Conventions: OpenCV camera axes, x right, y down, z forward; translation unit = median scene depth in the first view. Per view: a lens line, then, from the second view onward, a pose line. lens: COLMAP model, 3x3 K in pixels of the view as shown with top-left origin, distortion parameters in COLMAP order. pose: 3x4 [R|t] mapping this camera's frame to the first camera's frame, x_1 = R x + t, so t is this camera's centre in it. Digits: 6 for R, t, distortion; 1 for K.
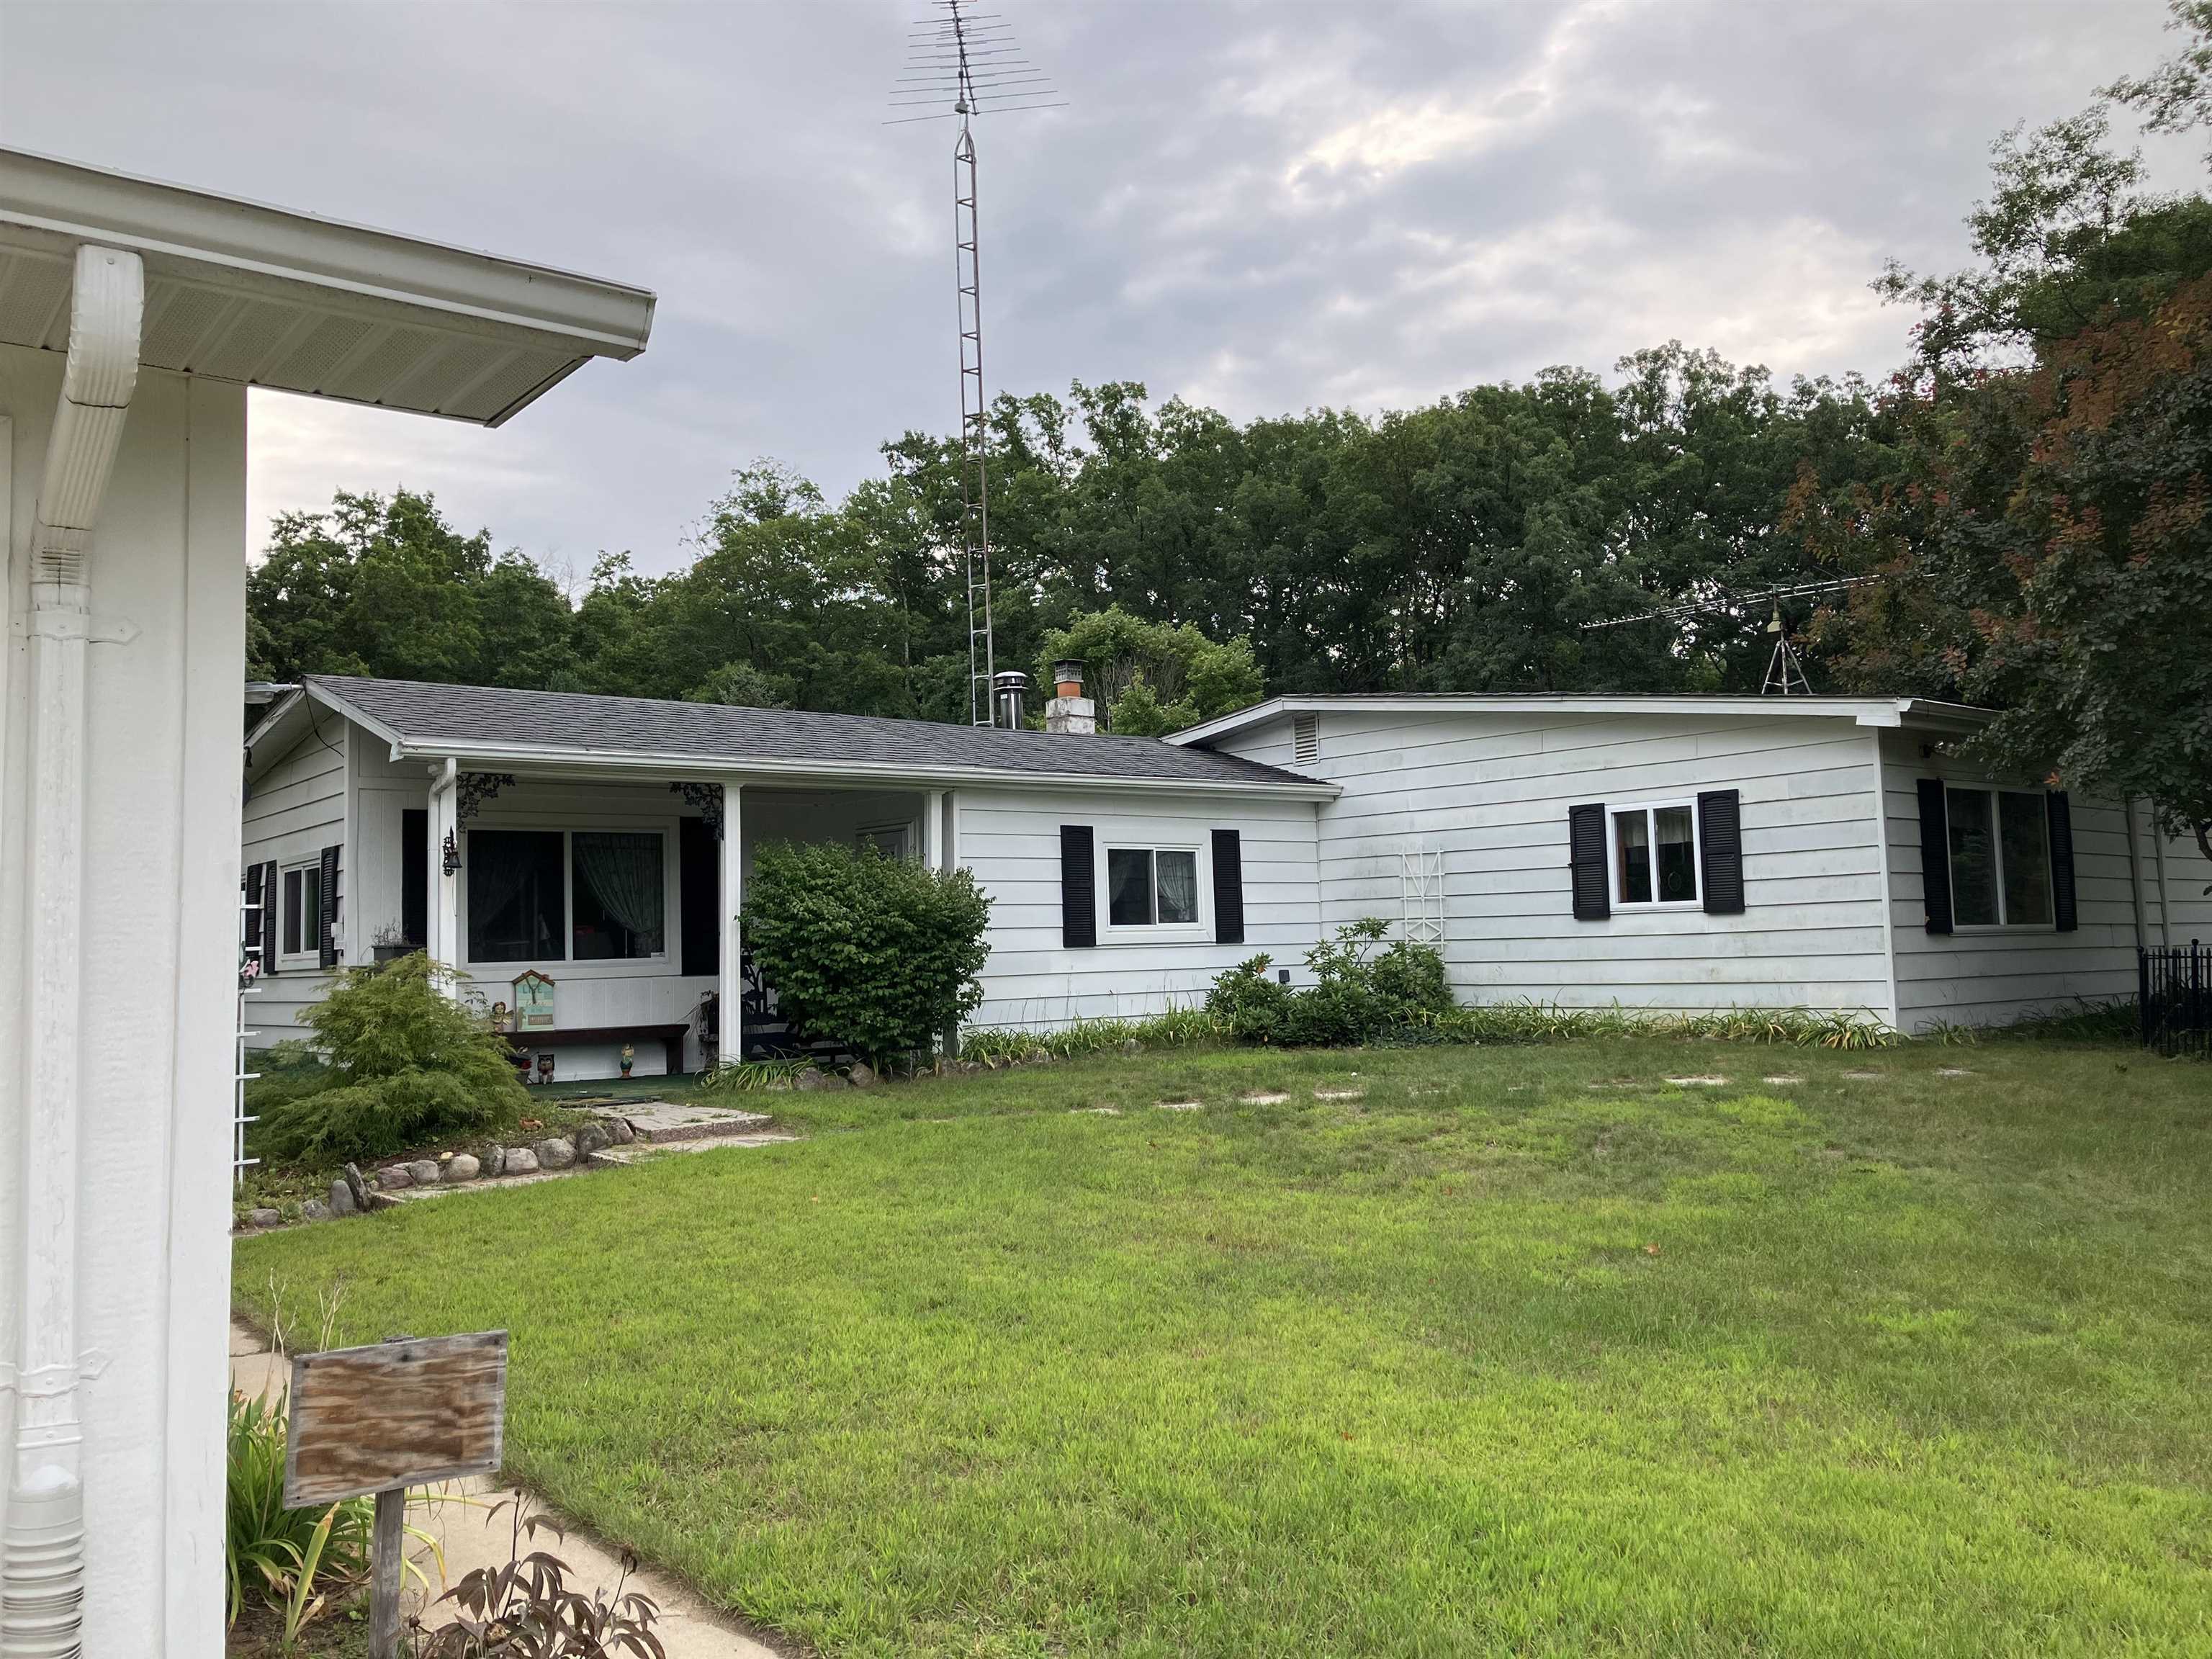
lens RADIAL K [[1828.5, 0, 1117.3], [0, 1828.5, 831.4], [0, 0, 1]] dist [-0.001042, 0.001732]
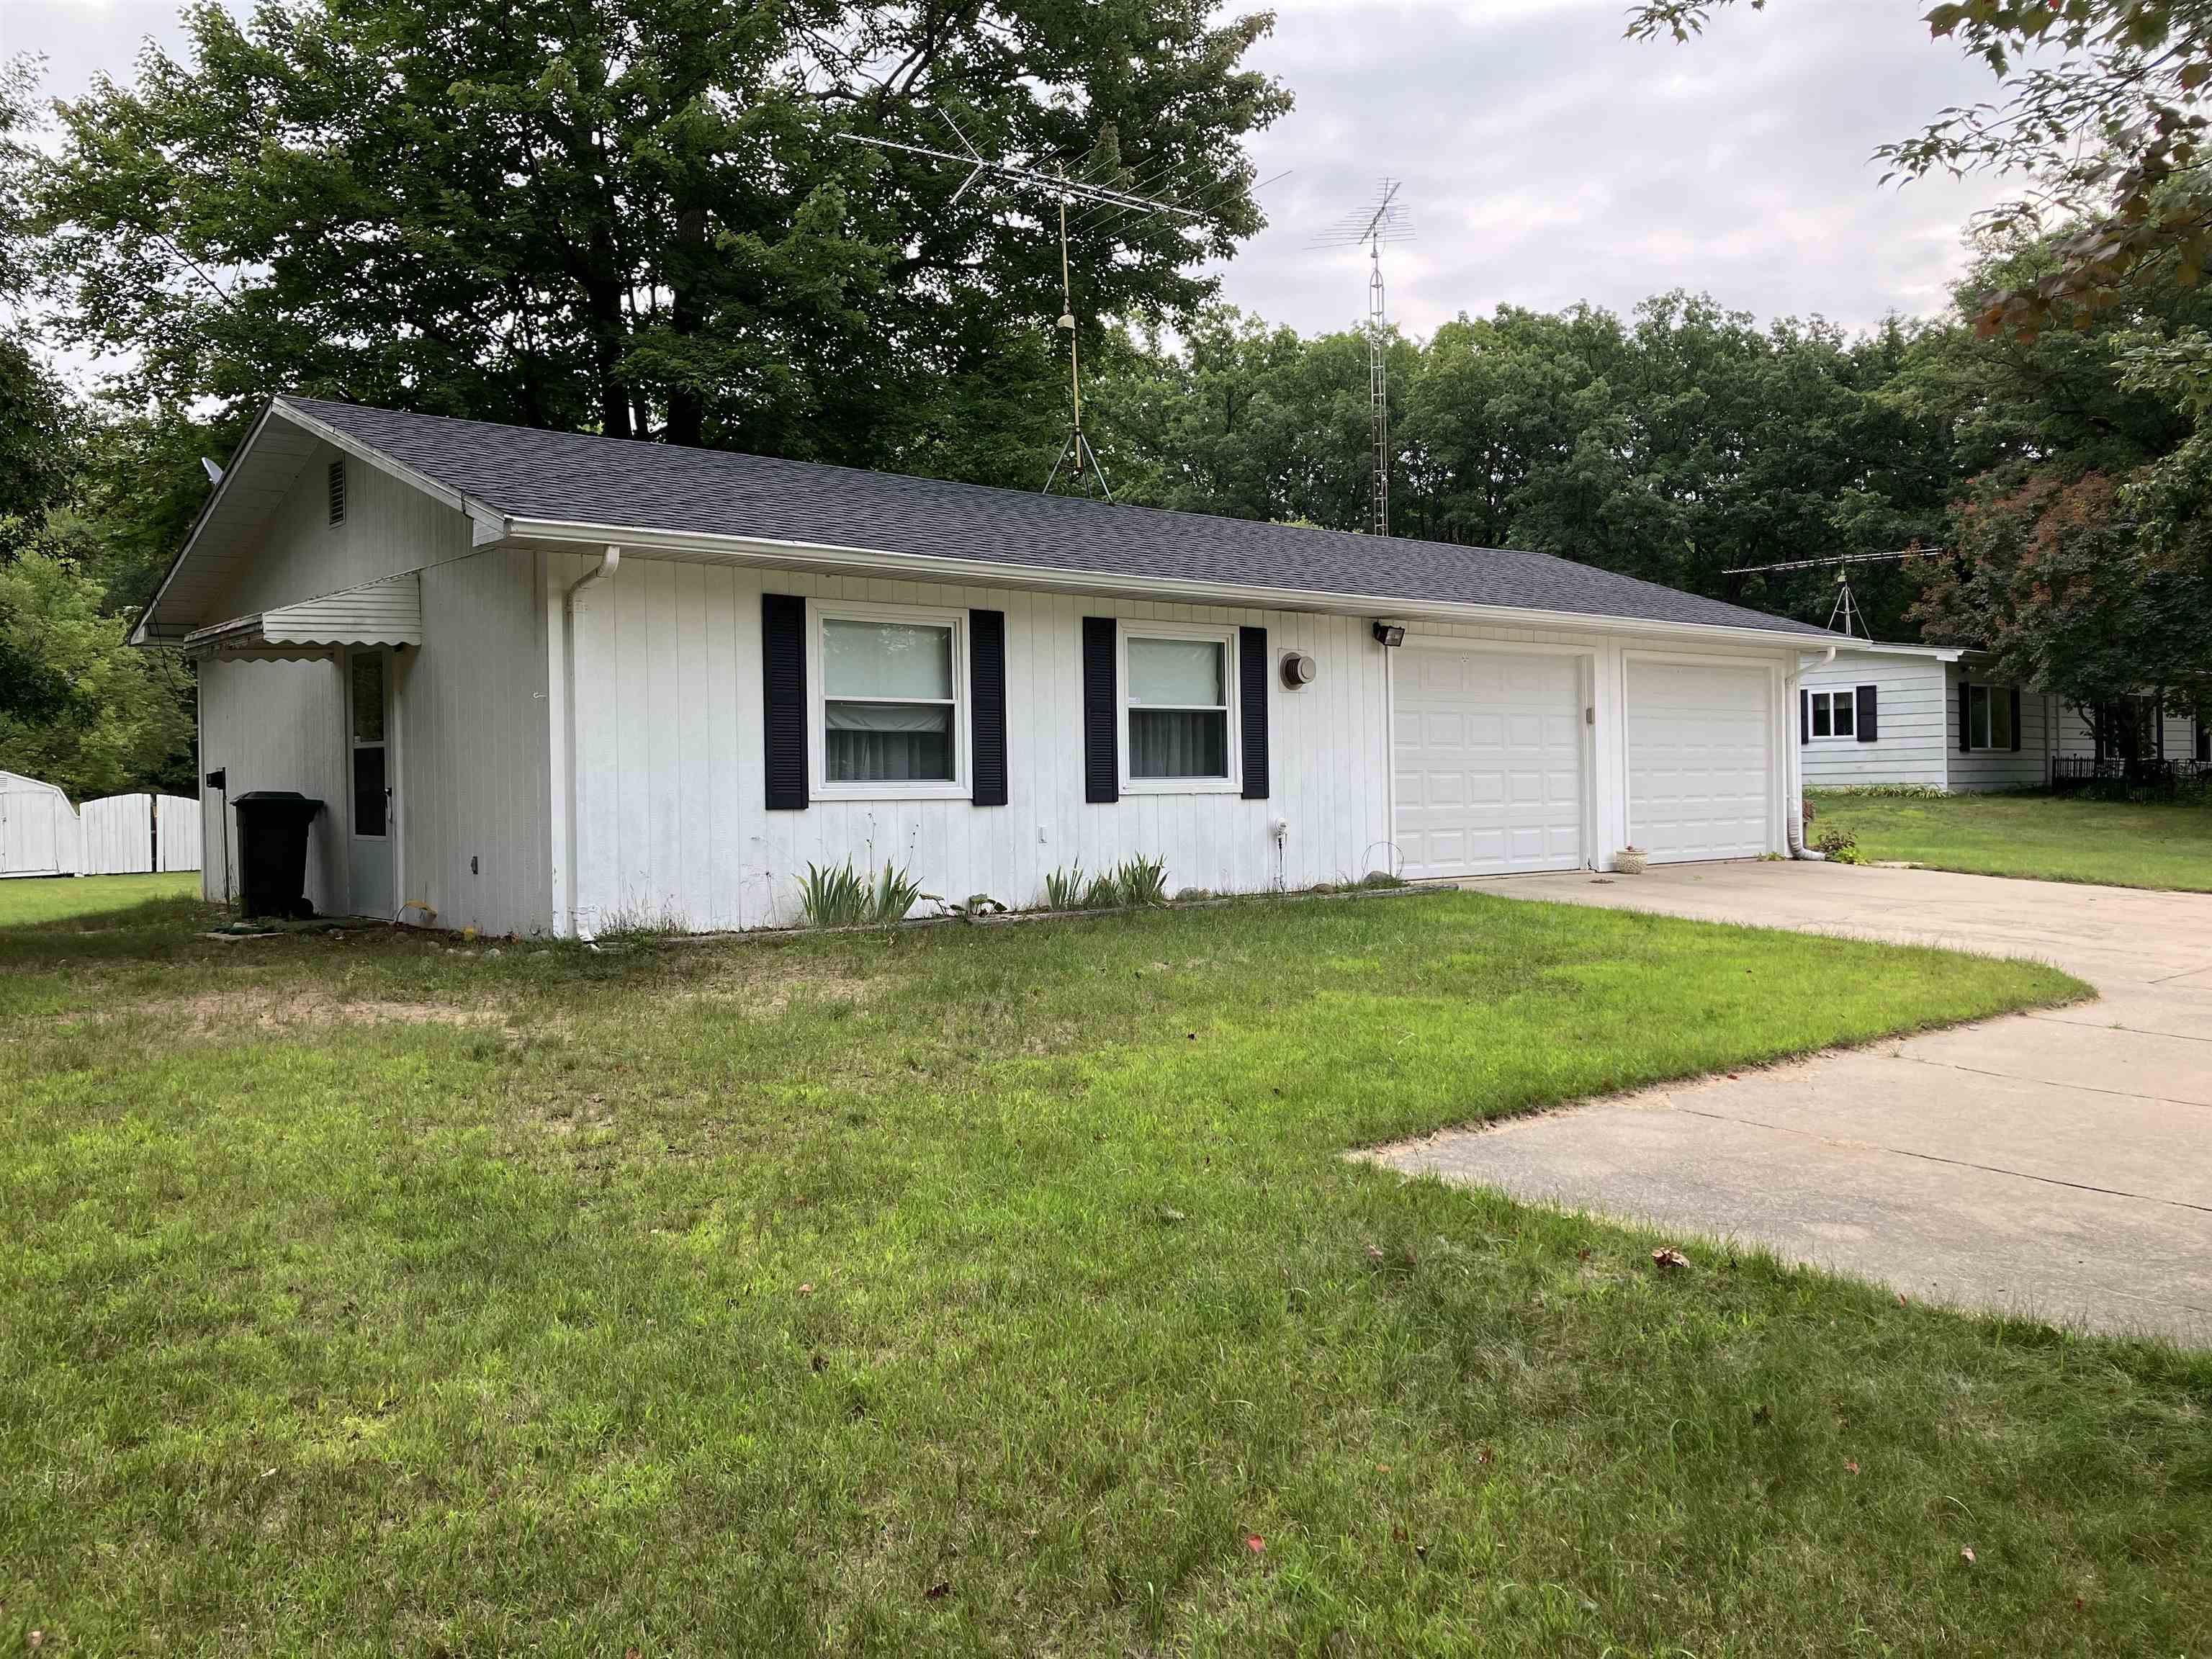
lens RADIAL K [[1828.5, 0, 1096.0], [0, 1828.5, 819.4], [0, 0, 1]] dist [-0.001042, 0.001732]
pose [[0.998645, 0.007440, 0.051499, -0.678177], [-0.011739, 0.996423, 0.083685, -0.033400], [-0.050693, -0.084176, 0.995161, -1.103986]]
